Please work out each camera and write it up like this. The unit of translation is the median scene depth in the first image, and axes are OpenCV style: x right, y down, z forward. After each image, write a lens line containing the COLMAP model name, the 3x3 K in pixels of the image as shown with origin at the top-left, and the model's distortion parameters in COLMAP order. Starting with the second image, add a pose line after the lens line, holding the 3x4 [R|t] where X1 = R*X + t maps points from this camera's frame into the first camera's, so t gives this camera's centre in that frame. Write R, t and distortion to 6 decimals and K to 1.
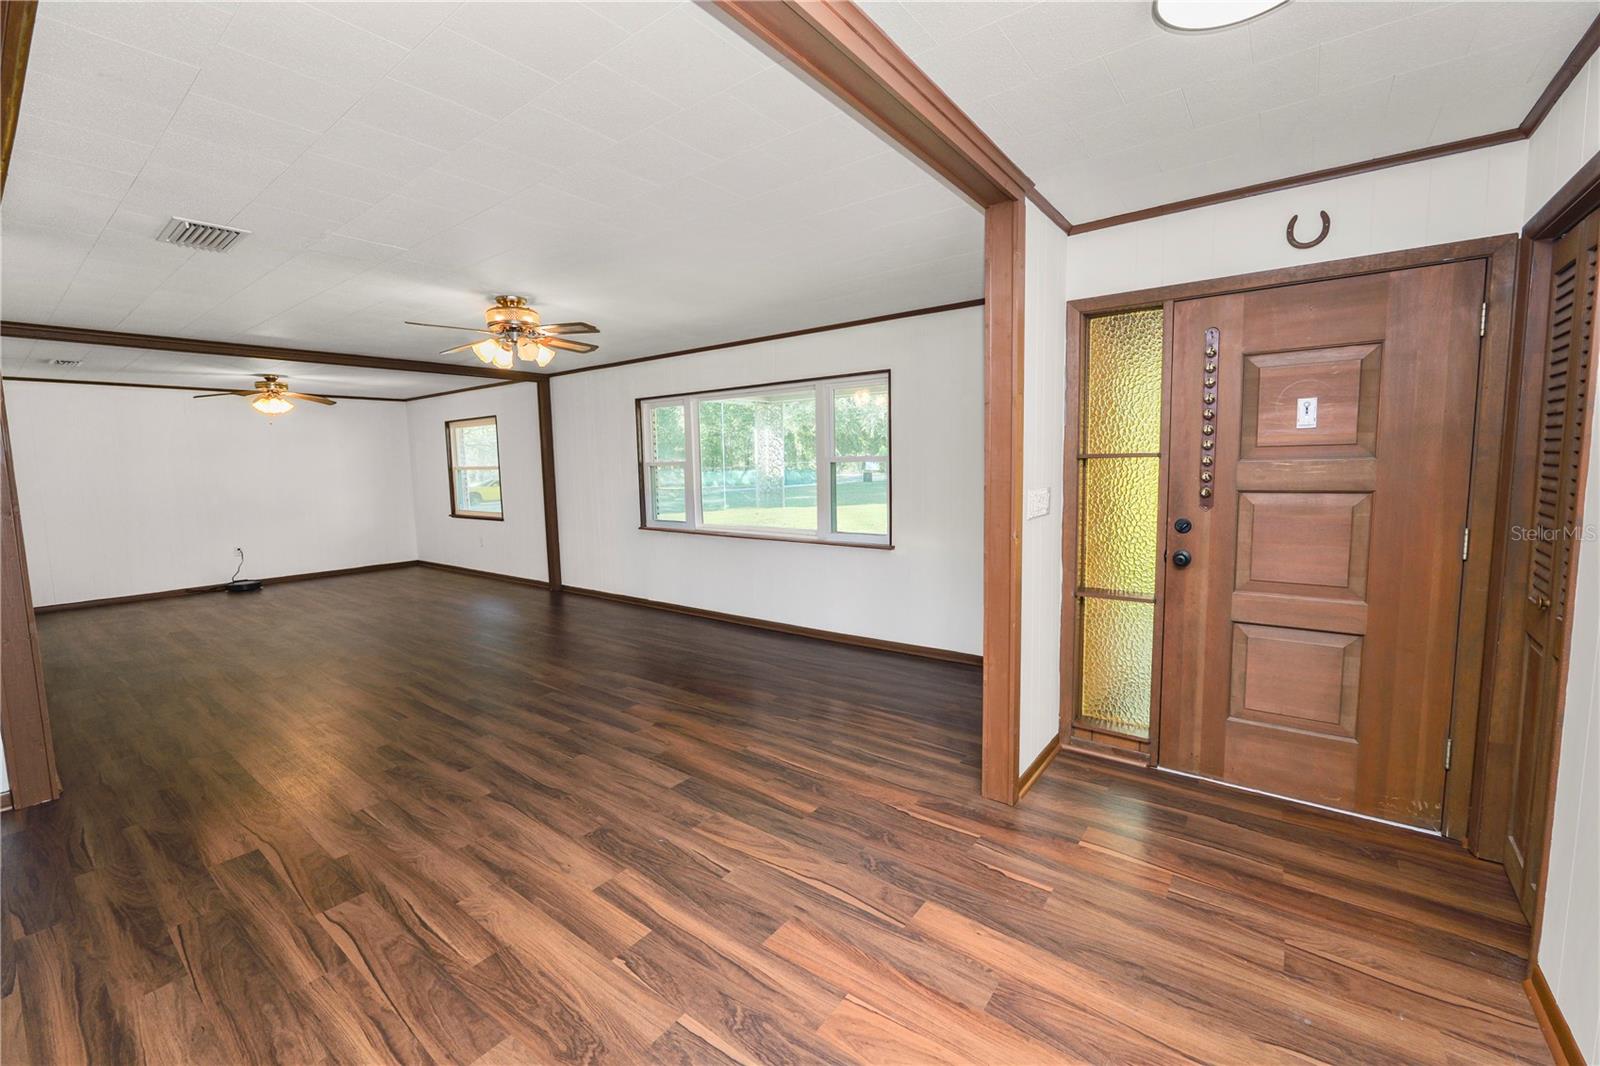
lens RADIAL K [[649.2, 0, 798.3], [0, 649.2, 530.0], [0, 0, 1]] dist [-0.012995, 0.000361]
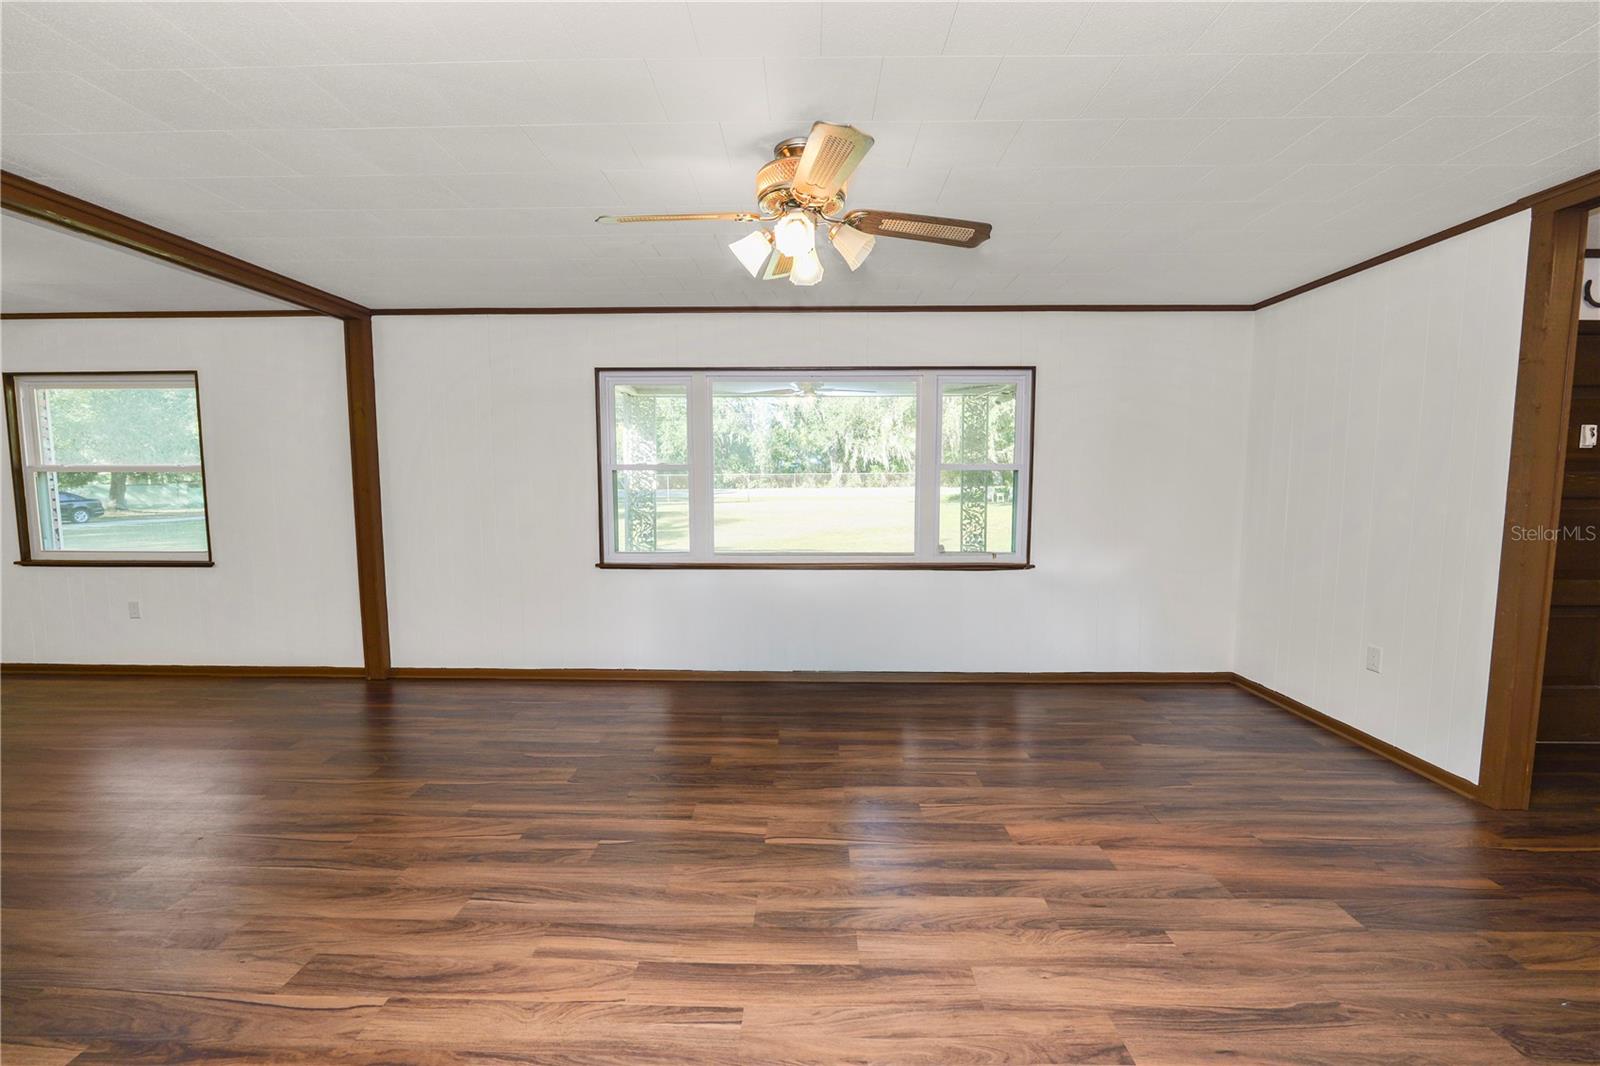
lens RADIAL K [[649.7, 0, 799.8], [0, 649.7, 535.3], [0, 0, 1]] dist [-0.012239, 0.000446]
pose [[0.808302, -0.032130, 0.587891, -0.642202], [0.045095, 0.998955, -0.007405, -0.023694], [-0.587039, 0.032497, 0.808906, 0.472403]]
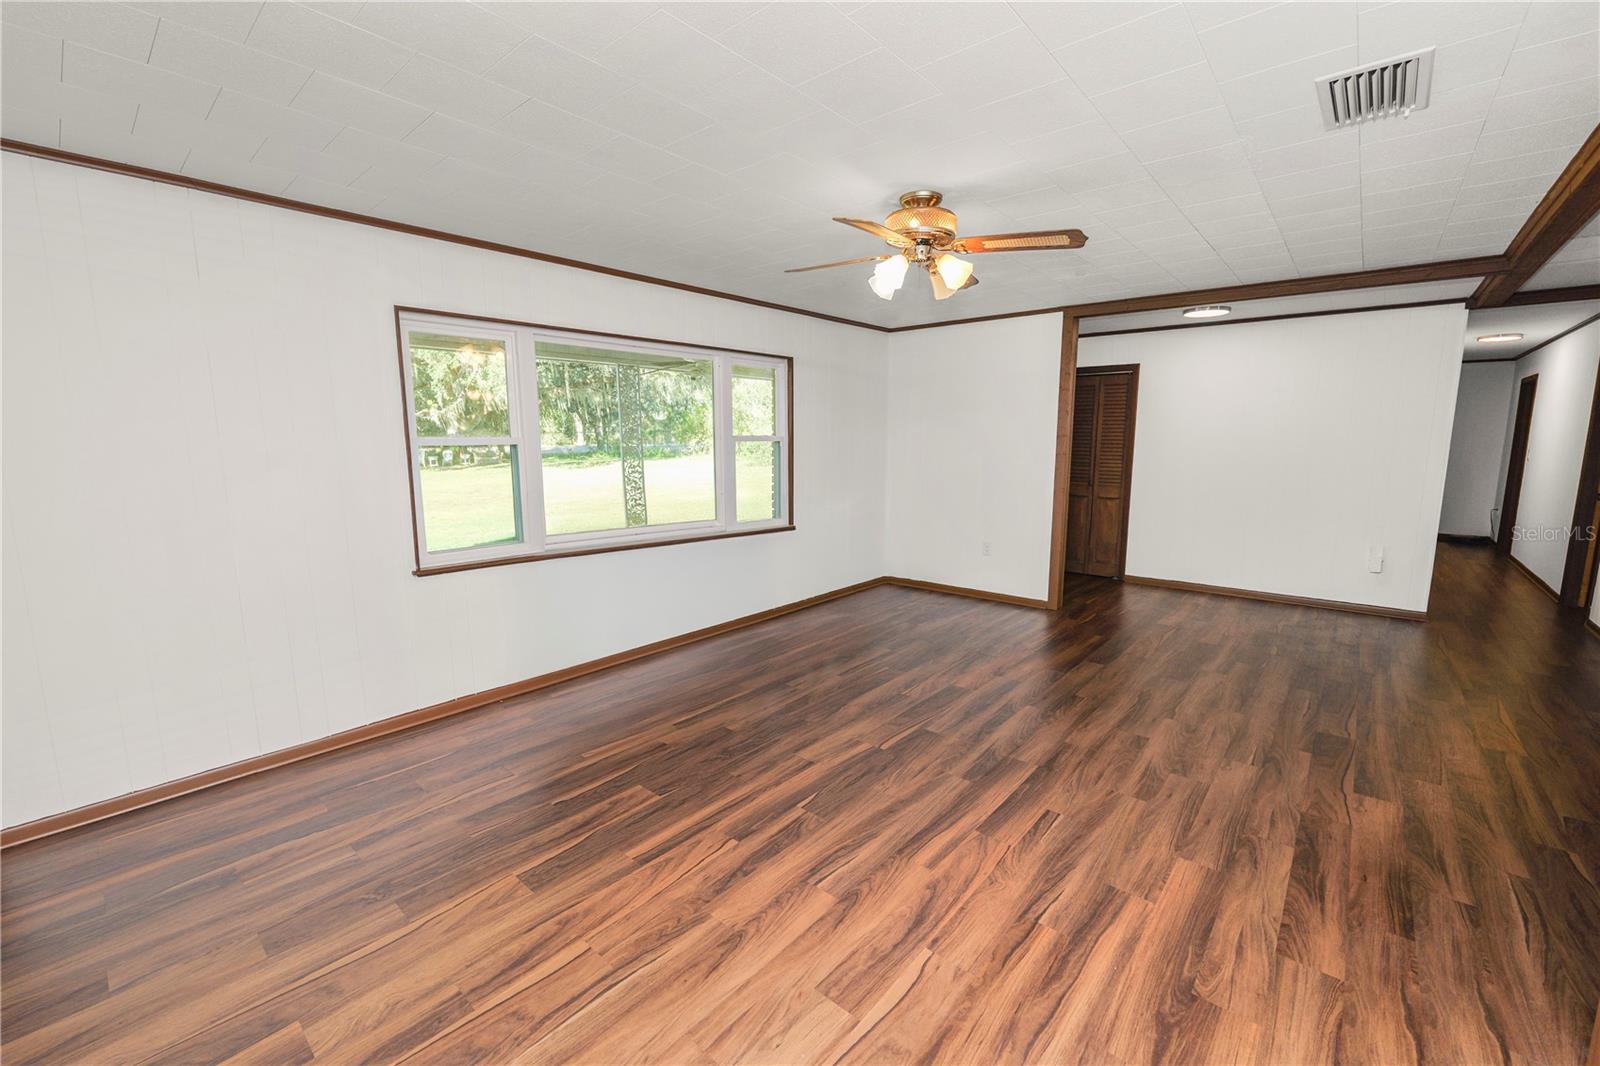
lens RADIAL K [[649.7, 0, 799.8], [0, 649.7, 535.3], [0, 0, 1]] dist [-0.012239, 0.000446]
pose [[0.068440, -0.130468, 0.989088, -0.979205], [0.105928, 0.986758, 0.122831, -0.081514], [-0.992016, 0.096365, 0.081354, 0.915970]]
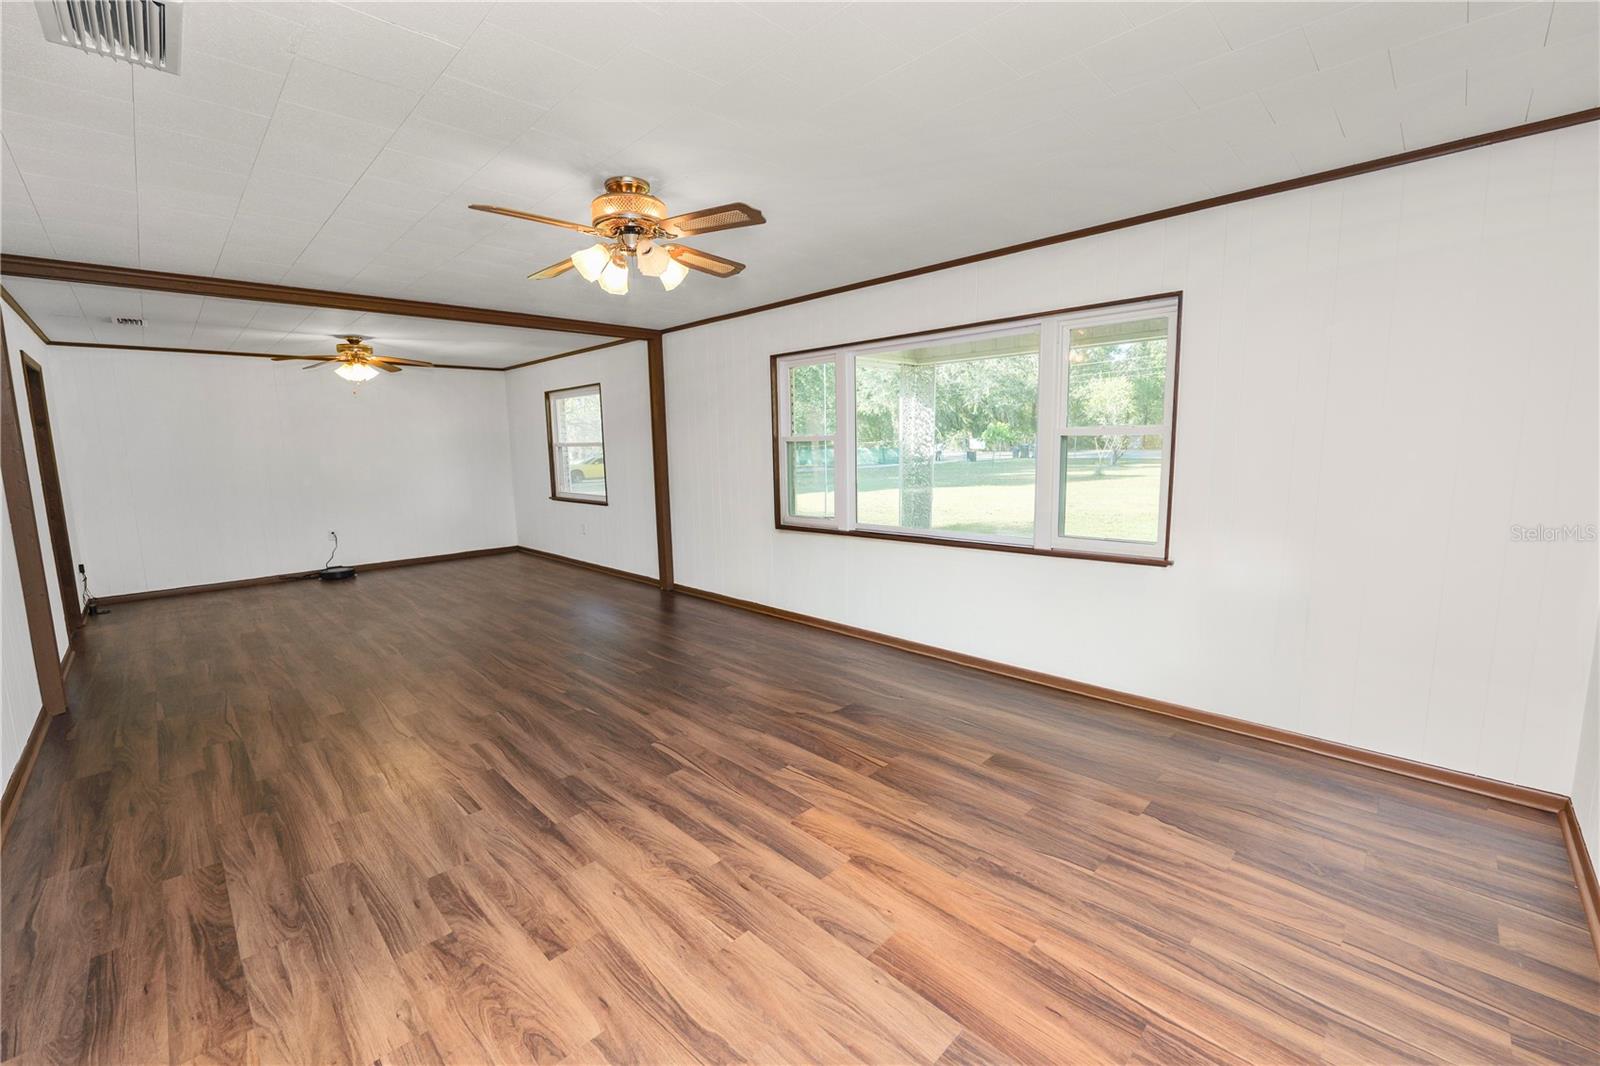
lens RADIAL K [[649.7, 0, 799.8], [0, 649.7, 535.3], [0, 0, 1]] dist [-0.012239, 0.000446]
pose [[0.990969, 0.019671, -0.132639, -0.145757], [-0.014266, 0.999034, 0.041572, -0.024400], [0.133328, -0.039304, 0.990292, 0.296783]]
